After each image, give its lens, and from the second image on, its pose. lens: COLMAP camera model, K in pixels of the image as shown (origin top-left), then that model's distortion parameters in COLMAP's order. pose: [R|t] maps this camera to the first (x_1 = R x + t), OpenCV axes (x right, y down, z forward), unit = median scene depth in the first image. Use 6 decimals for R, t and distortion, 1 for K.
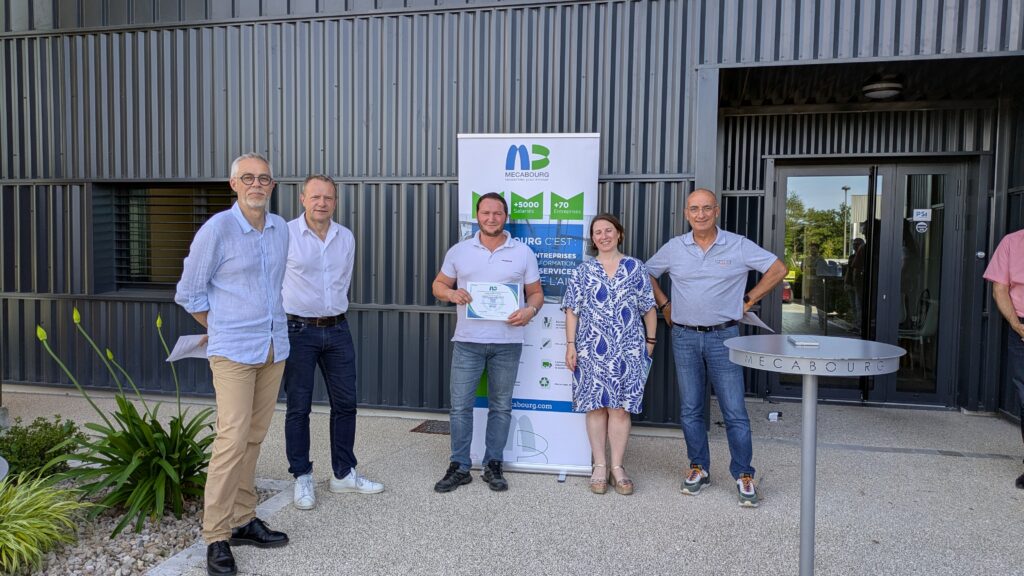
lens RADIAL K [[766.6, 0, 514.3], [0, 766.6, 294.6], [0, 0, 1]] dist [0.061223, -0.071400]
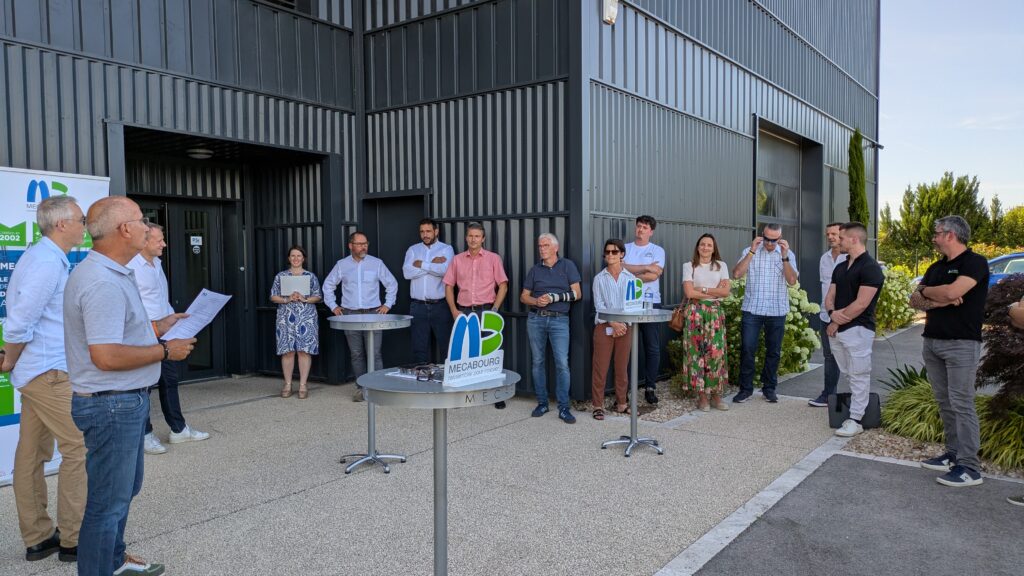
lens RADIAL K [[766.4, 0, 522.4], [0, 766.4, 286.2], [0, 0, 1]] dist [0.062066, -0.072567]
pose [[0.367692, -0.044854, 0.928865, -0.618059], [0.067201, 0.997506, 0.021567, -0.014631], [-0.927516, 0.054491, 0.369789, -0.046545]]
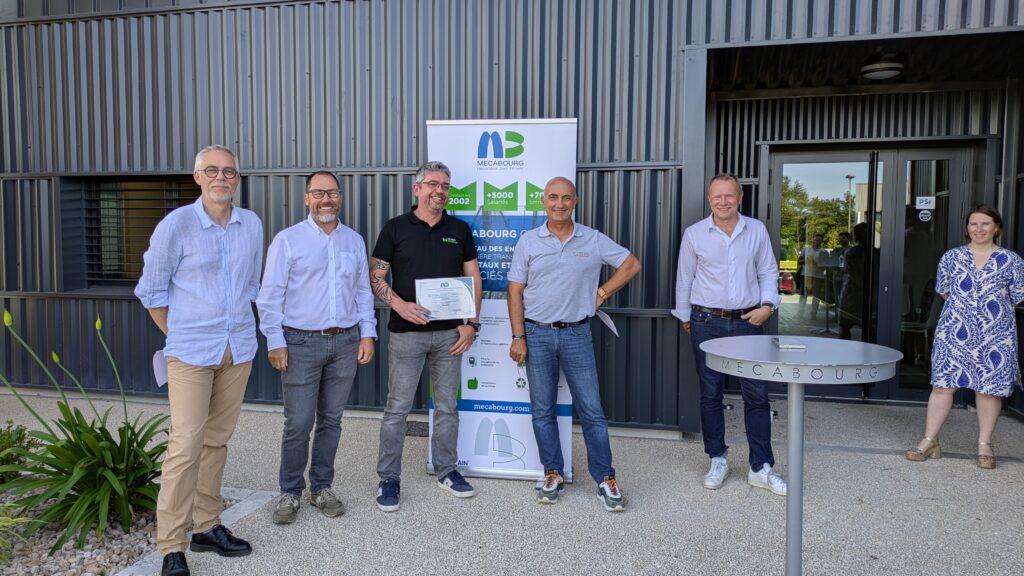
lens RADIAL K [[766.5, 0, 504.7], [0, 766.5, 291.1], [0, 0, 1]] dist [0.060069, -0.066971]
pose [[0.999847, -0.006917, -0.016078, 0.028146], [0.007012, 0.999958, 0.005867, -0.003827], [0.016037, -0.005979, 0.999854, 0.045954]]
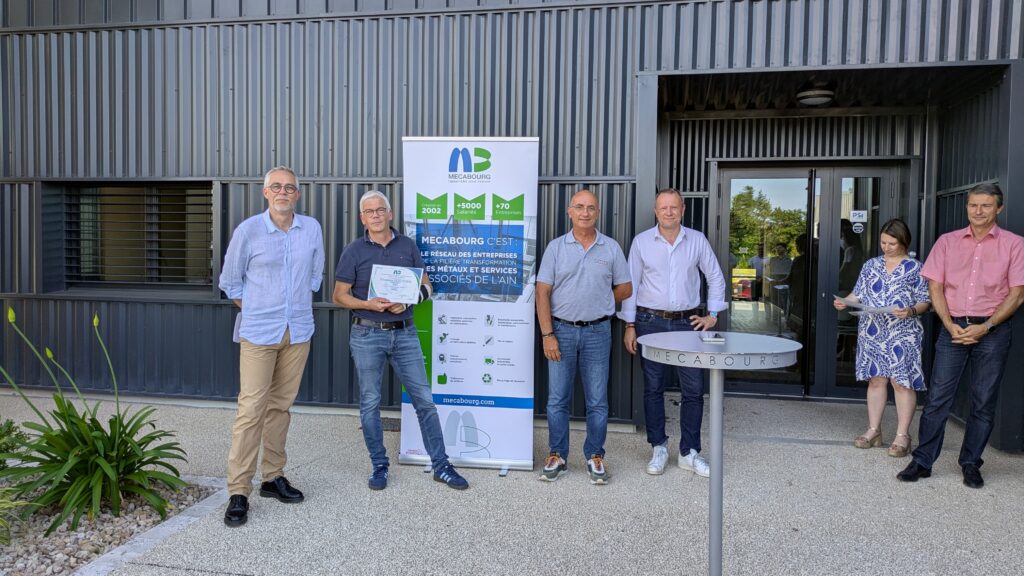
lens RADIAL K [[766.9, 0, 517.3], [0, 766.9, 279.3], [0, 0, 1]] dist [0.056078, -0.056001]
pose [[0.999248, -0.000412, 0.038779, 0.032102], [0.001082, 0.999851, -0.017238, -0.000598], [-0.038766, 0.017267, 0.999099, -0.021965]]
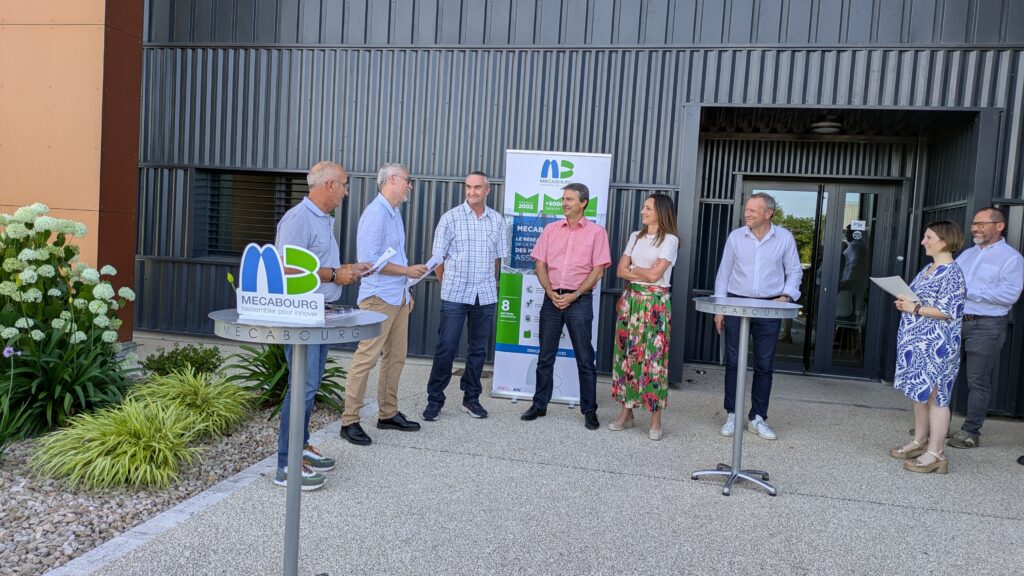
lens RADIAL K [[770.4, 0, 505.5], [0, 770.4, 286.2], [0, 0, 1]] dist [0.063194, -0.066638]
pose [[0.998815, 0.045467, 0.017367, -0.069536], [-0.045434, 0.998965, -0.002286, 0.028012], [-0.017453, 0.001494, 0.999847, -0.284869]]
